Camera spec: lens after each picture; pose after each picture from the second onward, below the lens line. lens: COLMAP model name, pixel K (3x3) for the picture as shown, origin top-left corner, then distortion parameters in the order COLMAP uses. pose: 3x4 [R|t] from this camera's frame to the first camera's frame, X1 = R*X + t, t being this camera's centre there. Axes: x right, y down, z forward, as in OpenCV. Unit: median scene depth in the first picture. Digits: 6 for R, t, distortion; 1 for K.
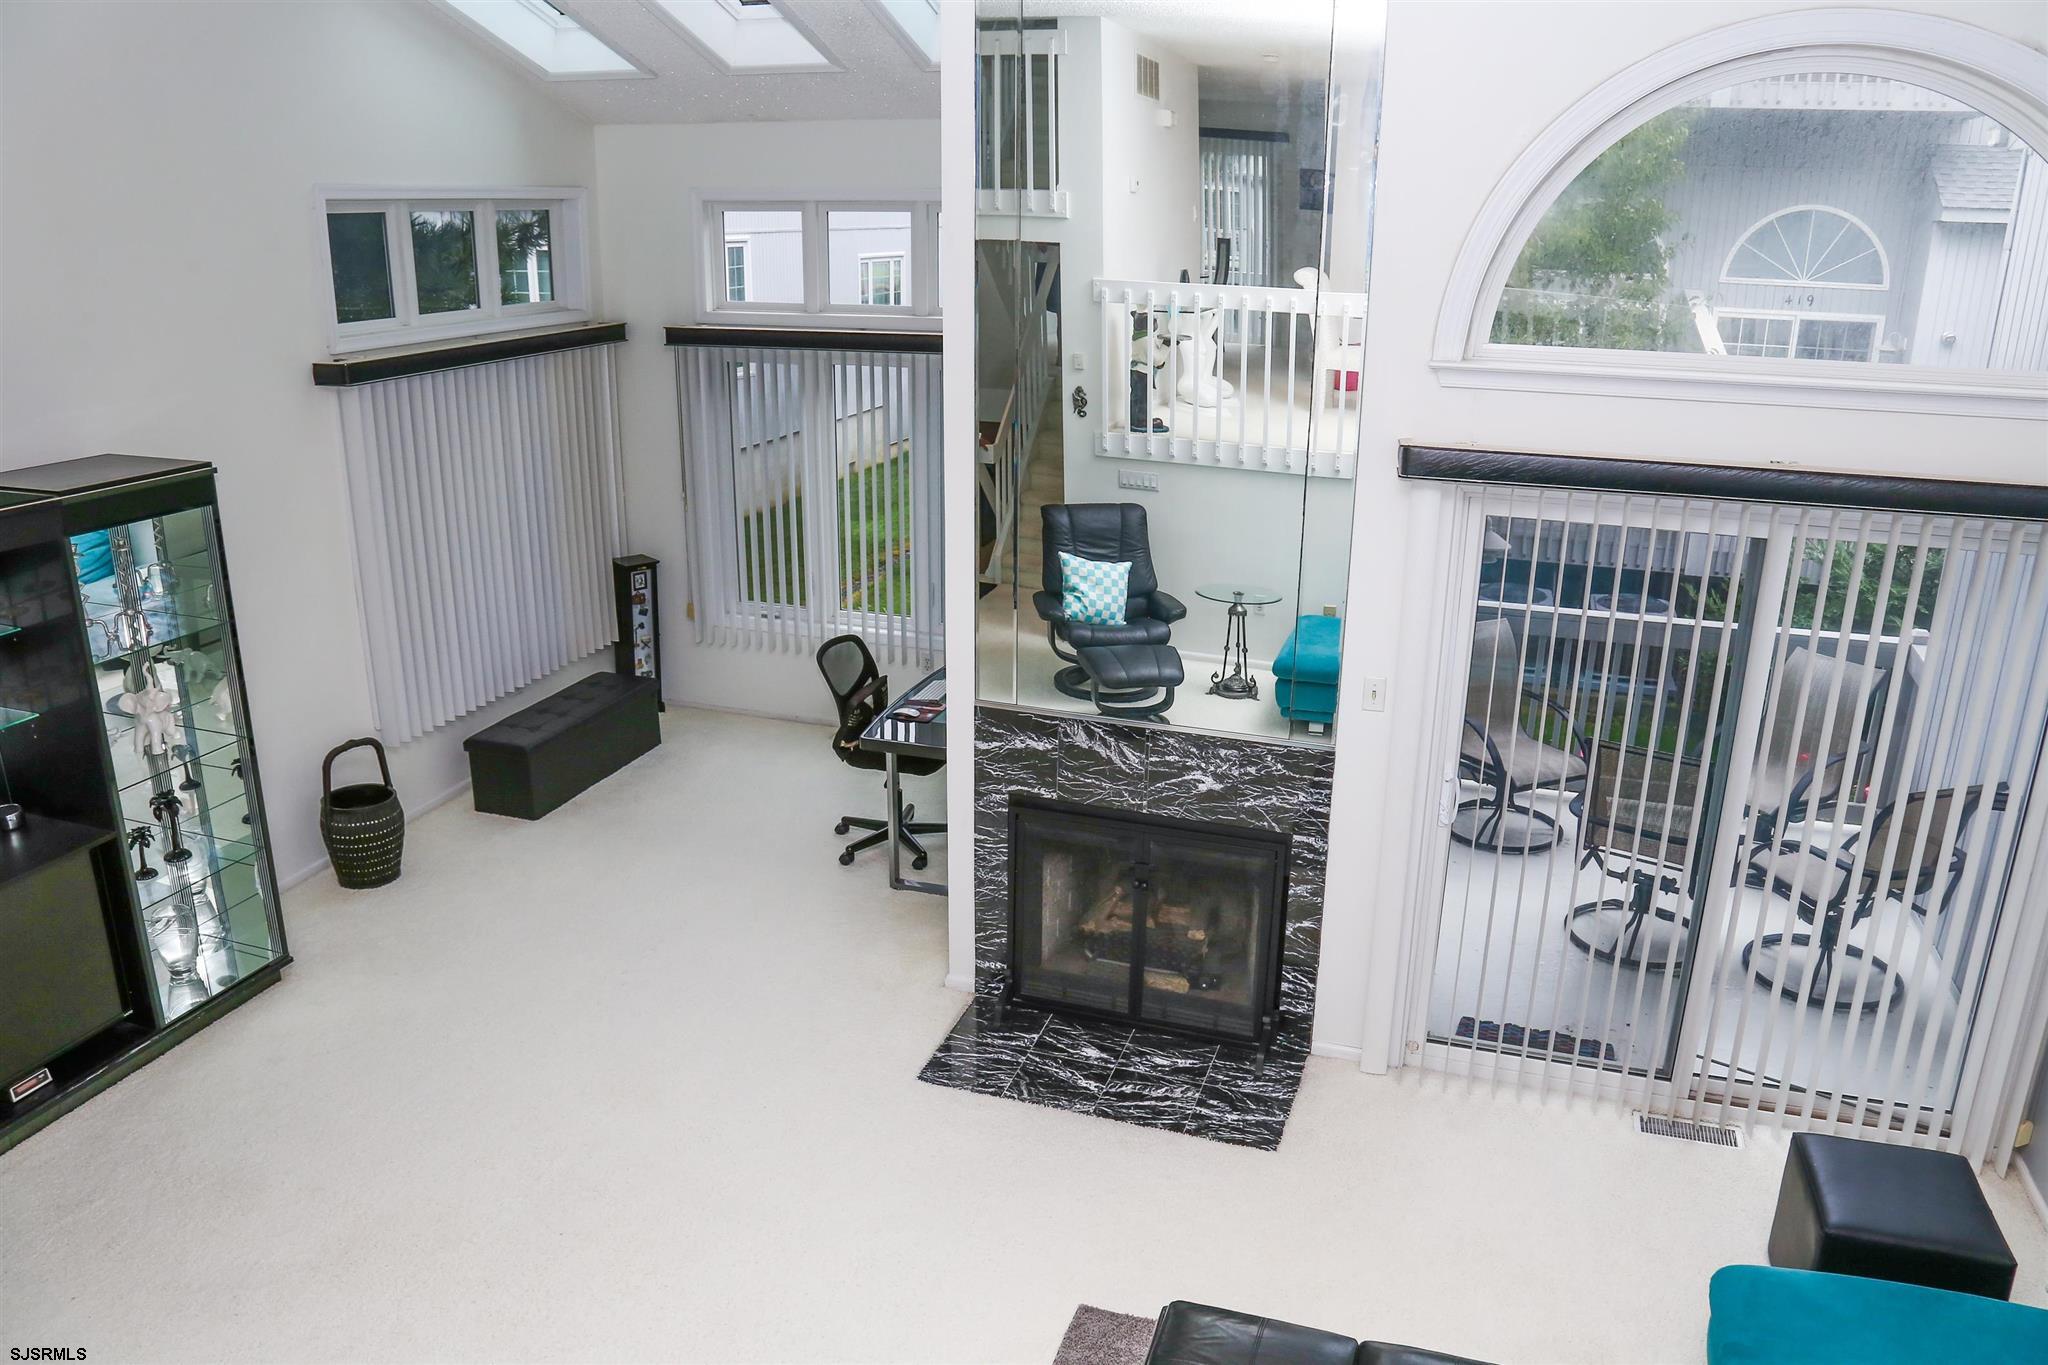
lens RADIAL K [[1442.2, 0, 1007.9], [0, 1442.2, 680.9], [0, 0, 1]] dist [-0.126693, 0.062839]
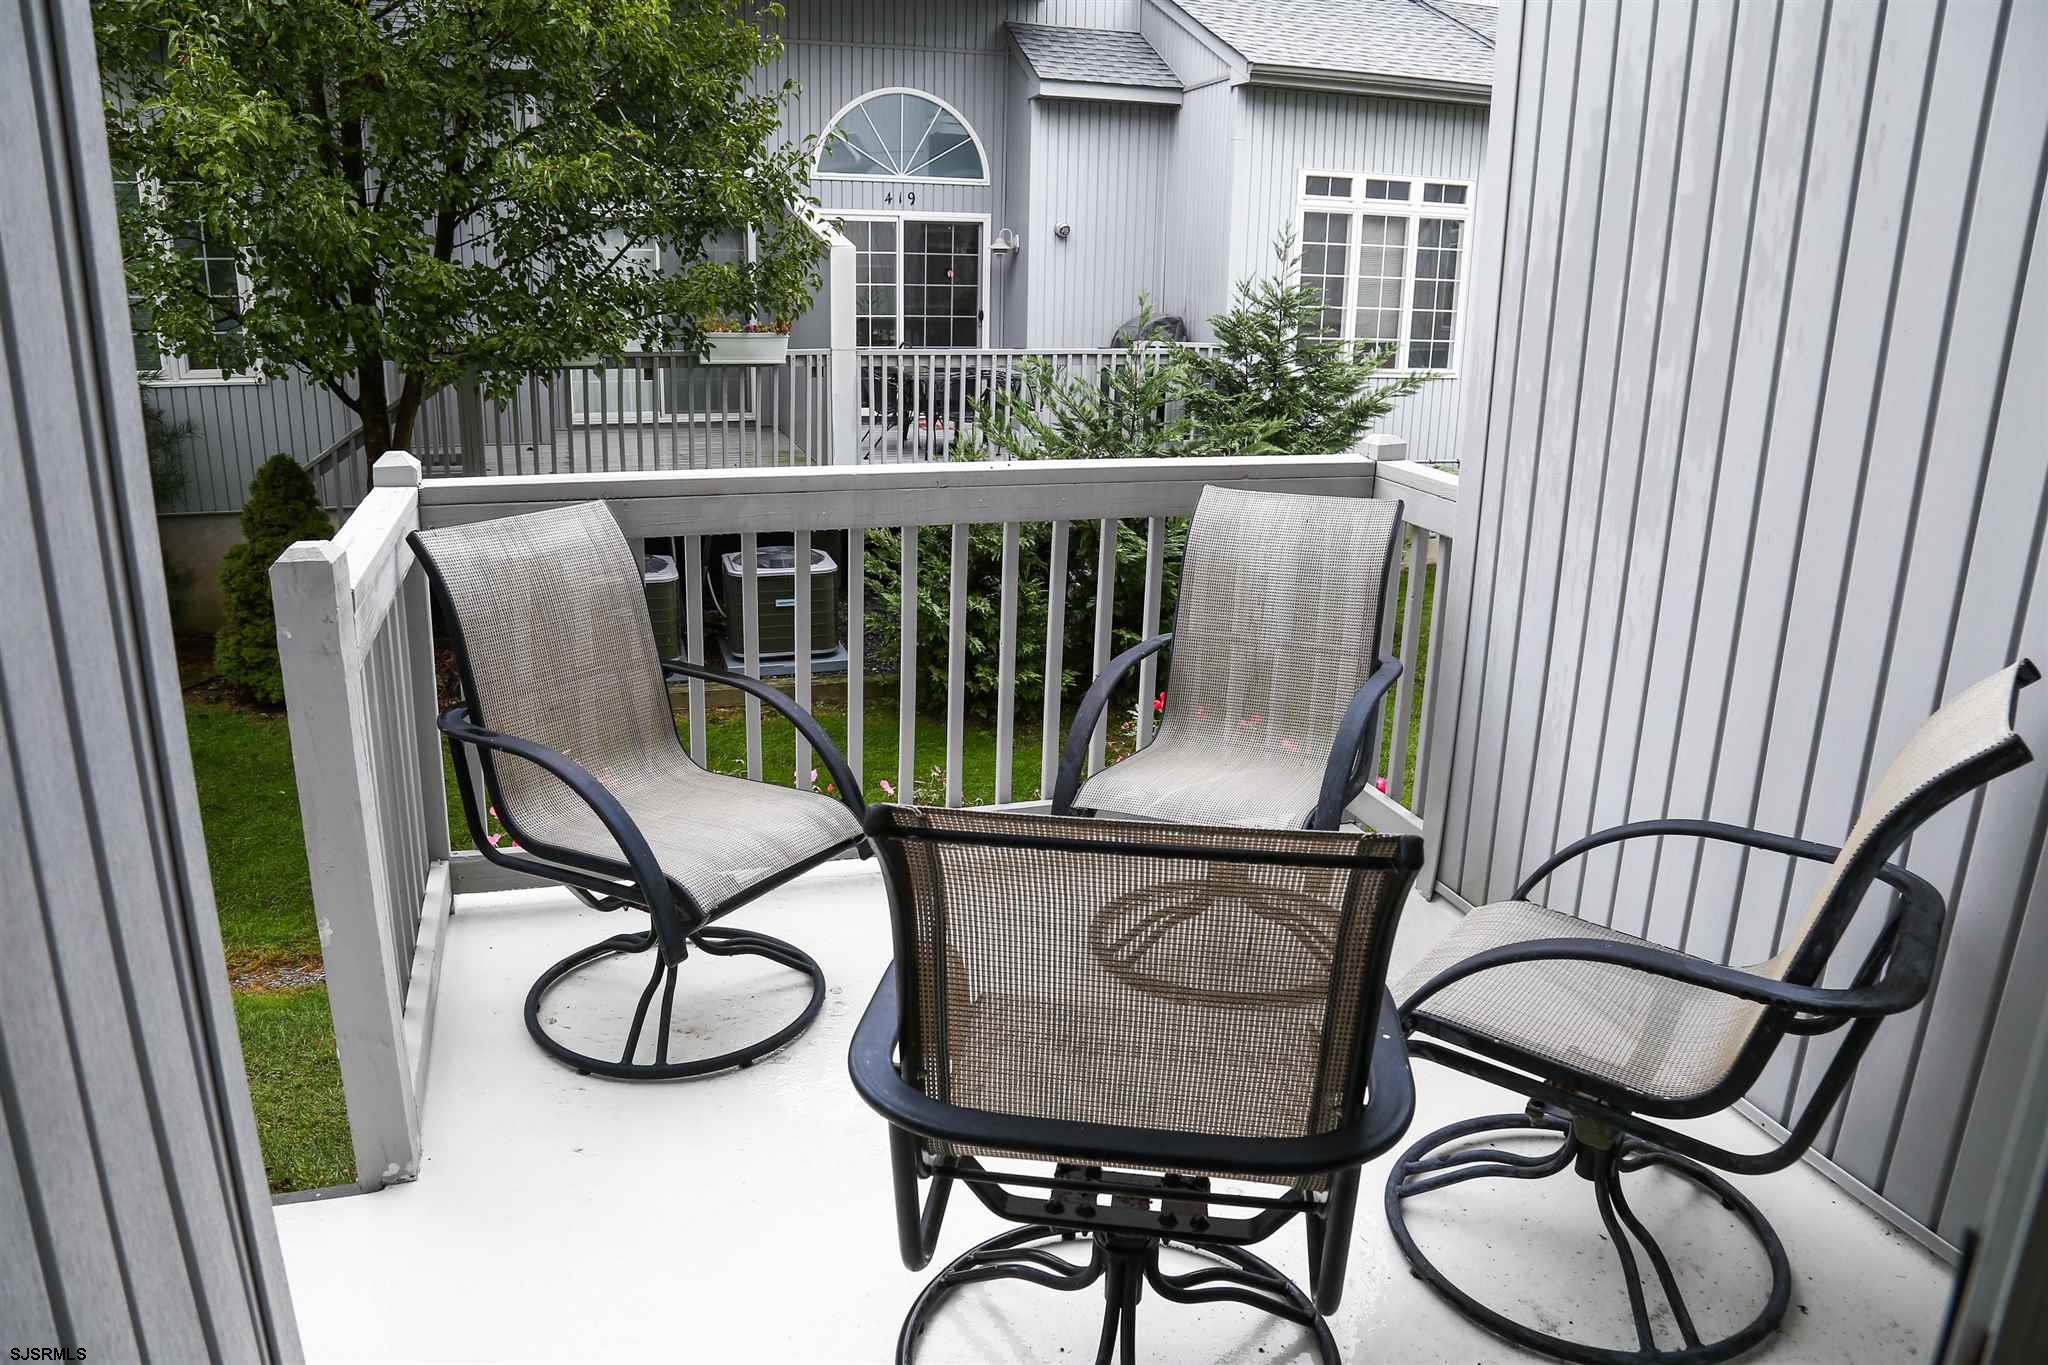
lens RADIAL K [[1442.2, 0, 1024.6], [0, 1442.2, 686.5], [0, 0, 1]] dist [-0.126693, 0.062839]
pose [[0.809386, -0.156551, 0.566027, 0.050353], [0.164651, 0.985651, 0.037169, 0.003423], [-0.563724, 0.063113, 0.823549, 0.145312]]
